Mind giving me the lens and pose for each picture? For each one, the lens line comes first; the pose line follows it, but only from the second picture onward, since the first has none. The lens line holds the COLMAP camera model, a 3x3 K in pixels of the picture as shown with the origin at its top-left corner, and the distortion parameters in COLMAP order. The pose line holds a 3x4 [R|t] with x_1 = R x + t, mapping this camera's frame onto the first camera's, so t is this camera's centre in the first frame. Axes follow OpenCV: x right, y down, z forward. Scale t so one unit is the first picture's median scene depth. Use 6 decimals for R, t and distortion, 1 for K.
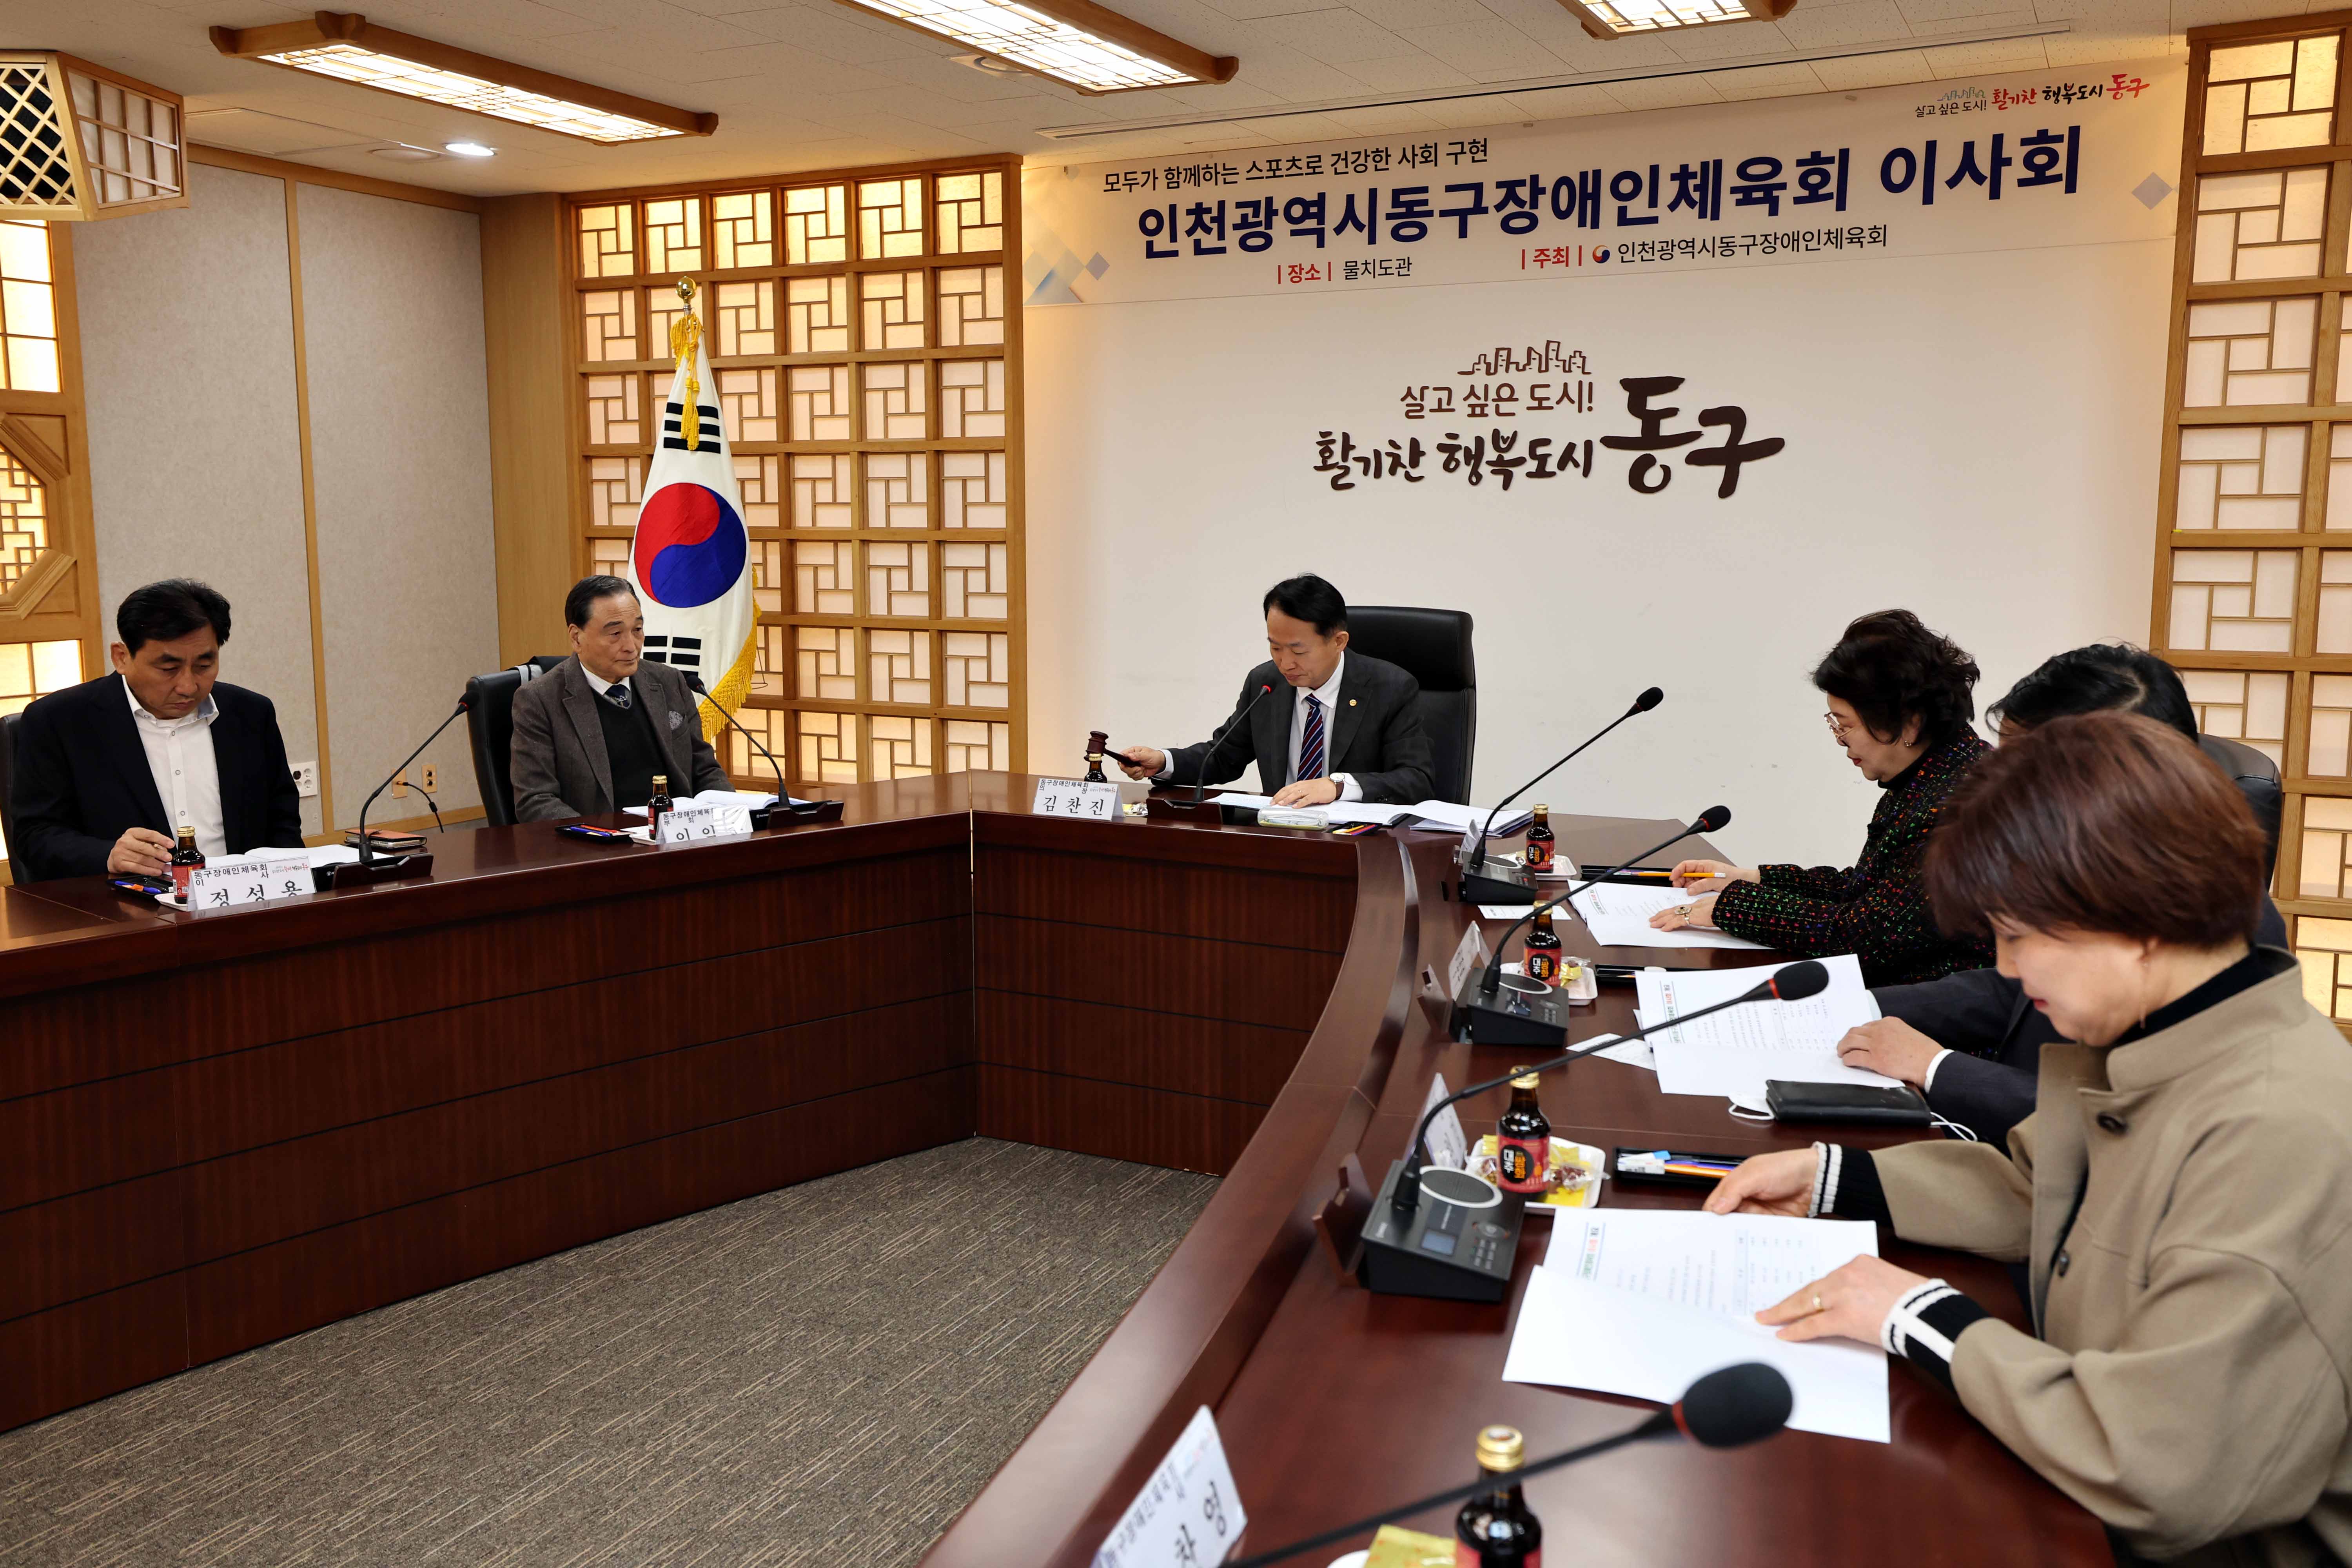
lens RADIAL K [[1906.3, 0, 1193.3], [0, 1906.3, 743.6], [0, 0, 1]] dist [0.001206, 0.065969]
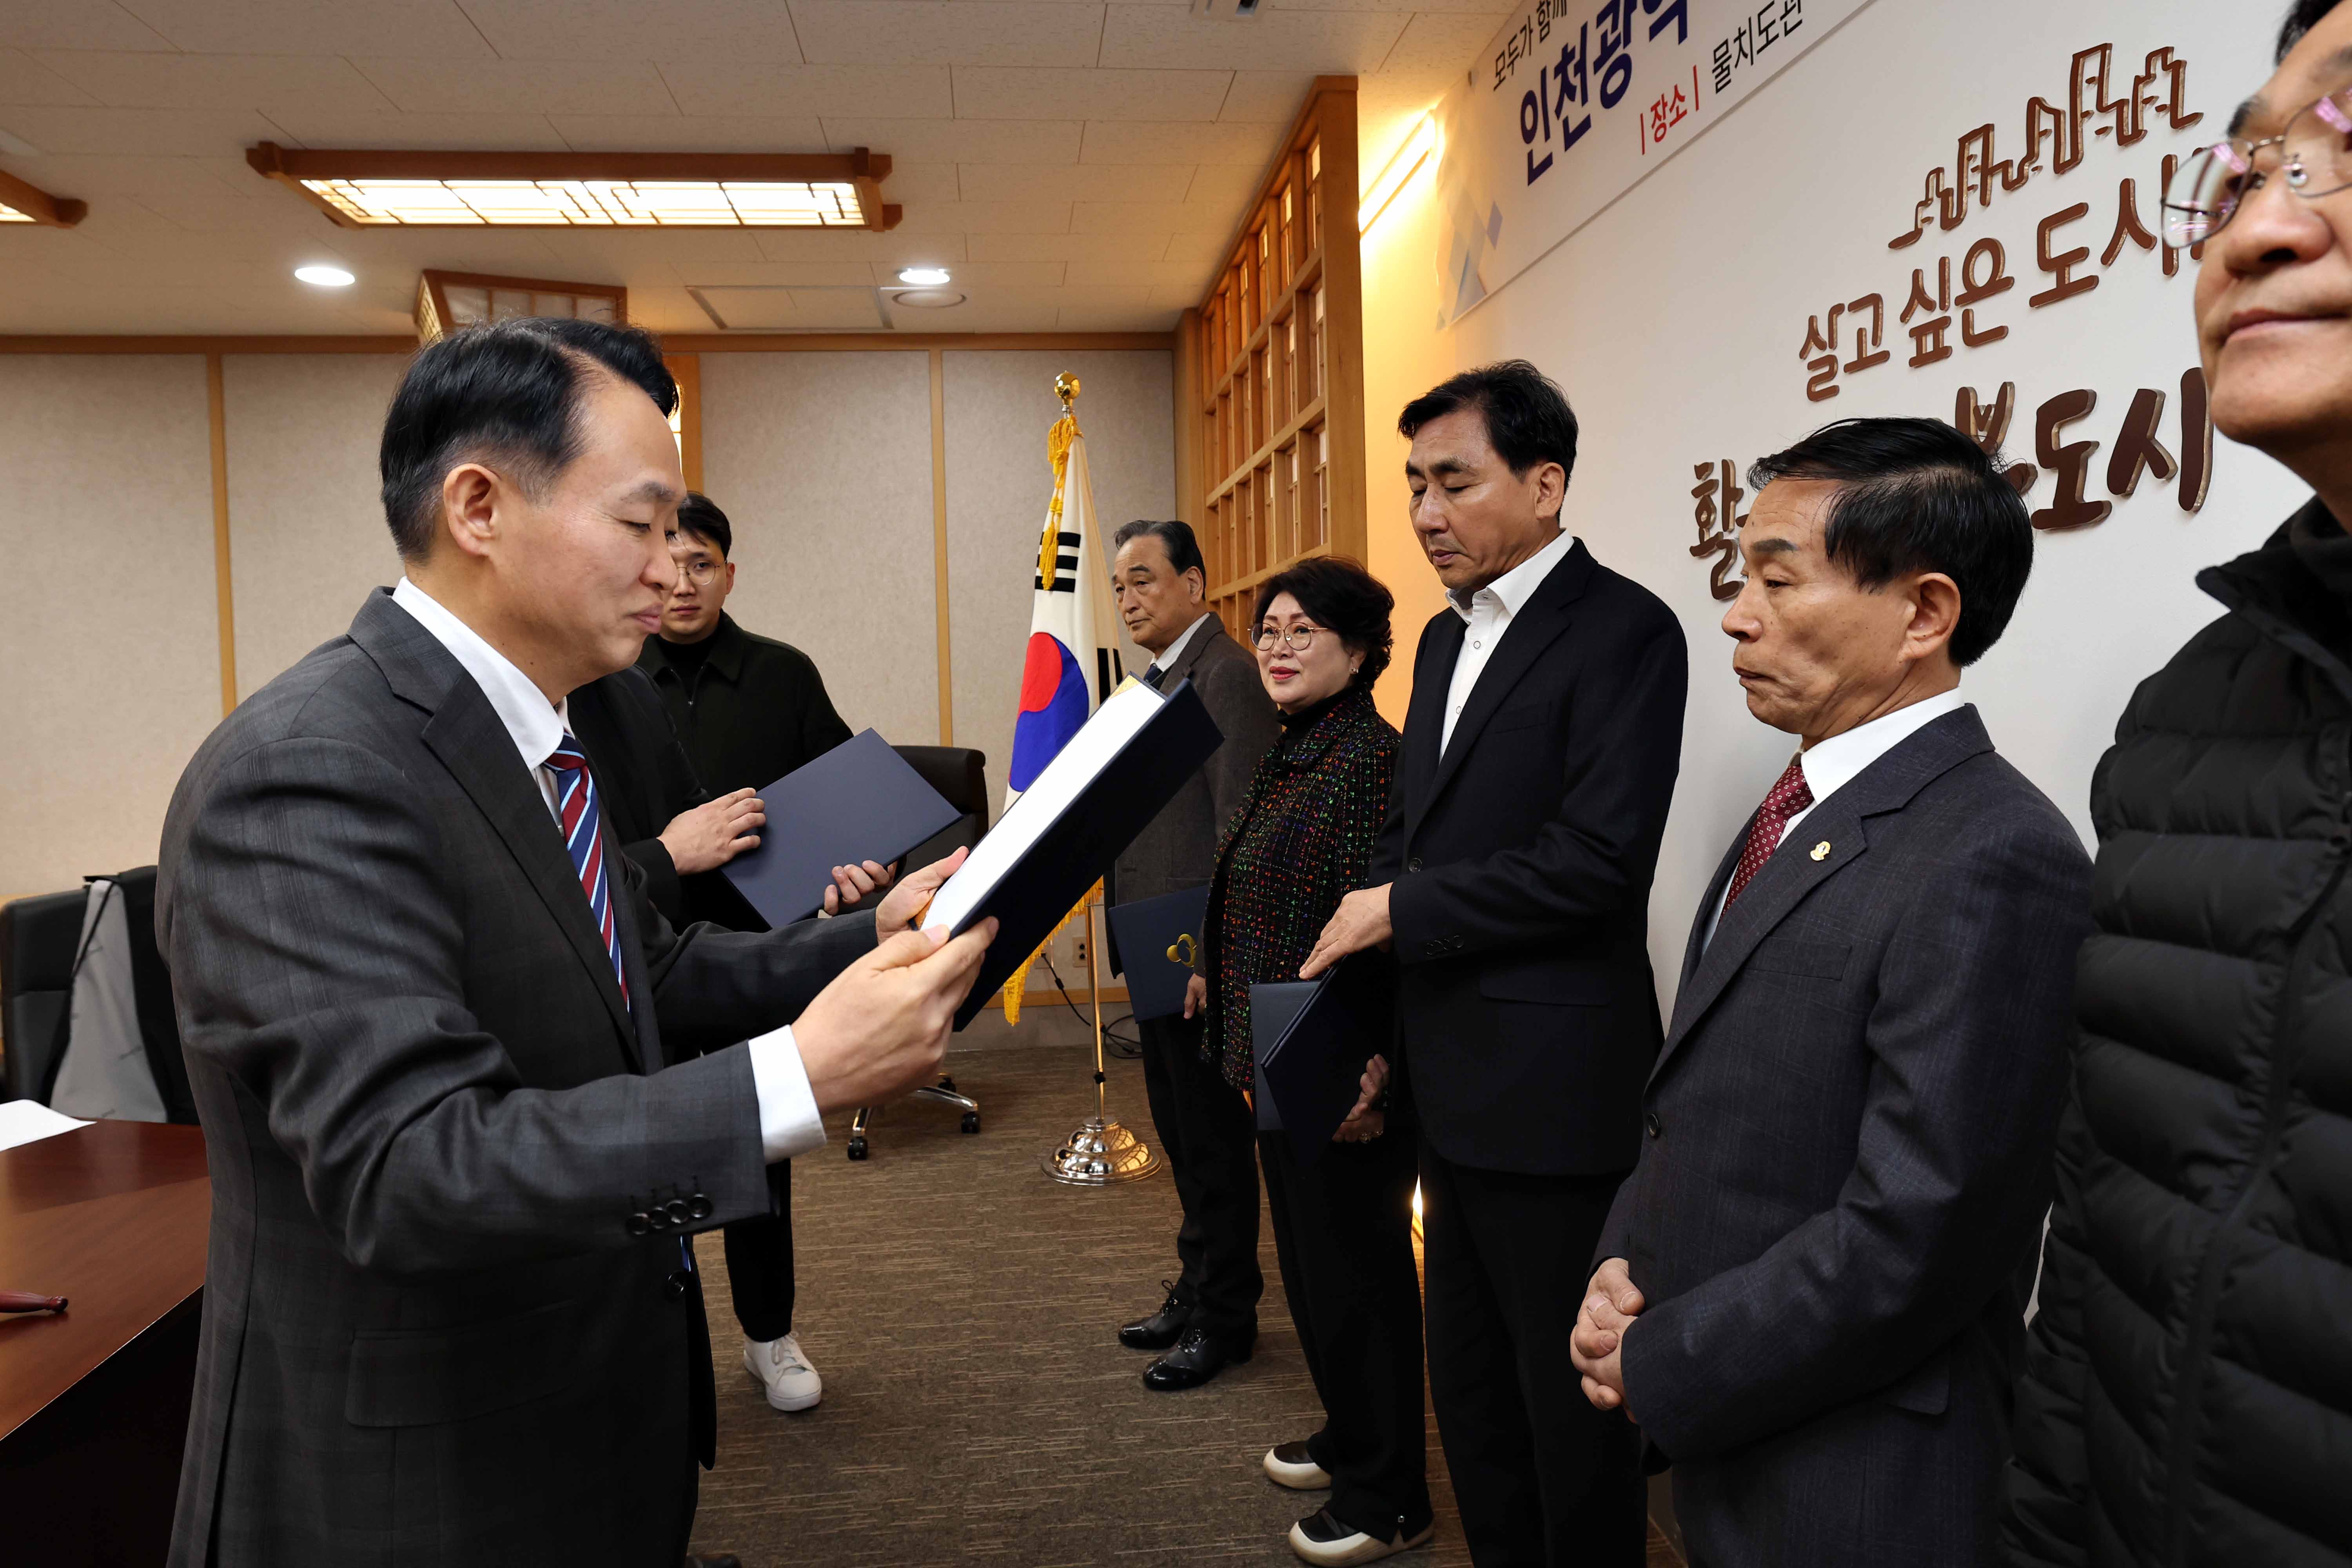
lens RADIAL K [[1505.5, 0, 1170.3], [0, 1505.5, 718.7], [0, 0, 1]] dist [-0.033924, 0.031137]
pose [[0.538220, 0.016174, -0.842649, 0.300878], [-0.077676, 0.996512, -0.030486, -0.092476], [0.839217, 0.081862, 0.537599, 0.762763]]
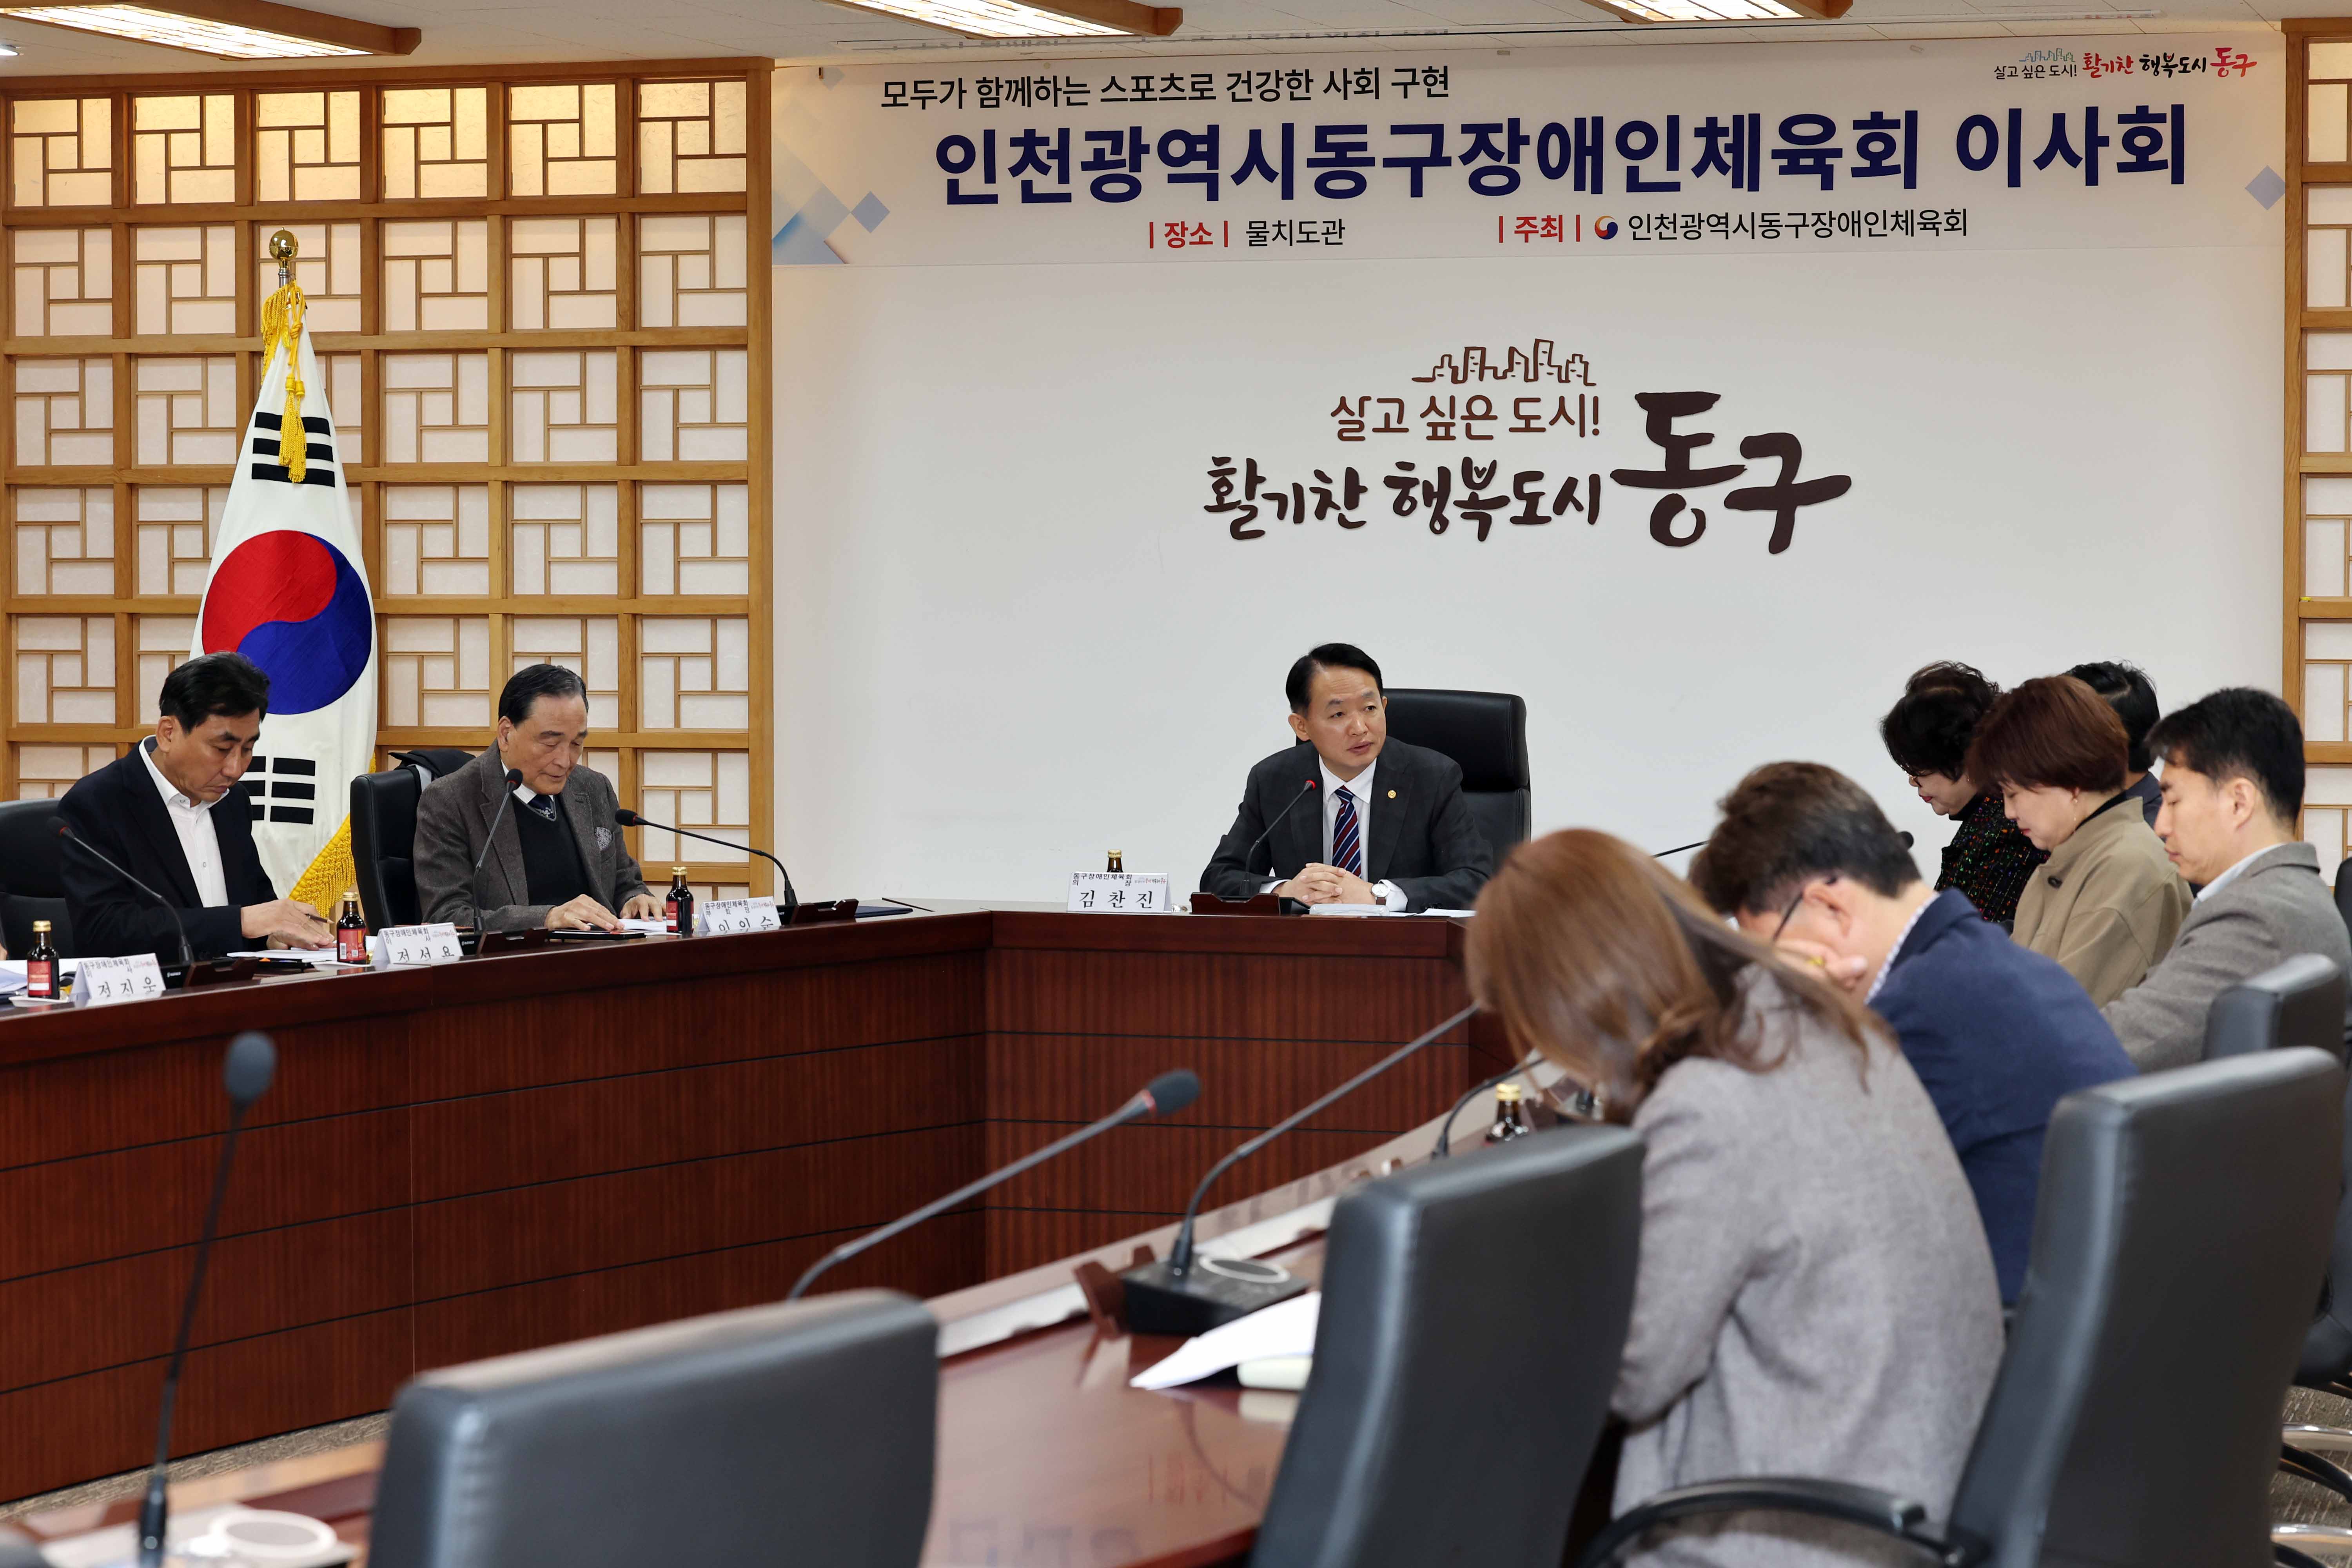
lens RADIAL K [[5428.3, 0, 1180.6], [0, 5428.3, 943.8], [0, 0, 1]] dist [-0.182731, 0.530556]
pose [[0.982262, -0.013421, 0.187034, -0.336760], [0.022550, 0.998651, -0.046768, 0.113616], [-0.186154, 0.050156, 0.981239, -0.992543]]
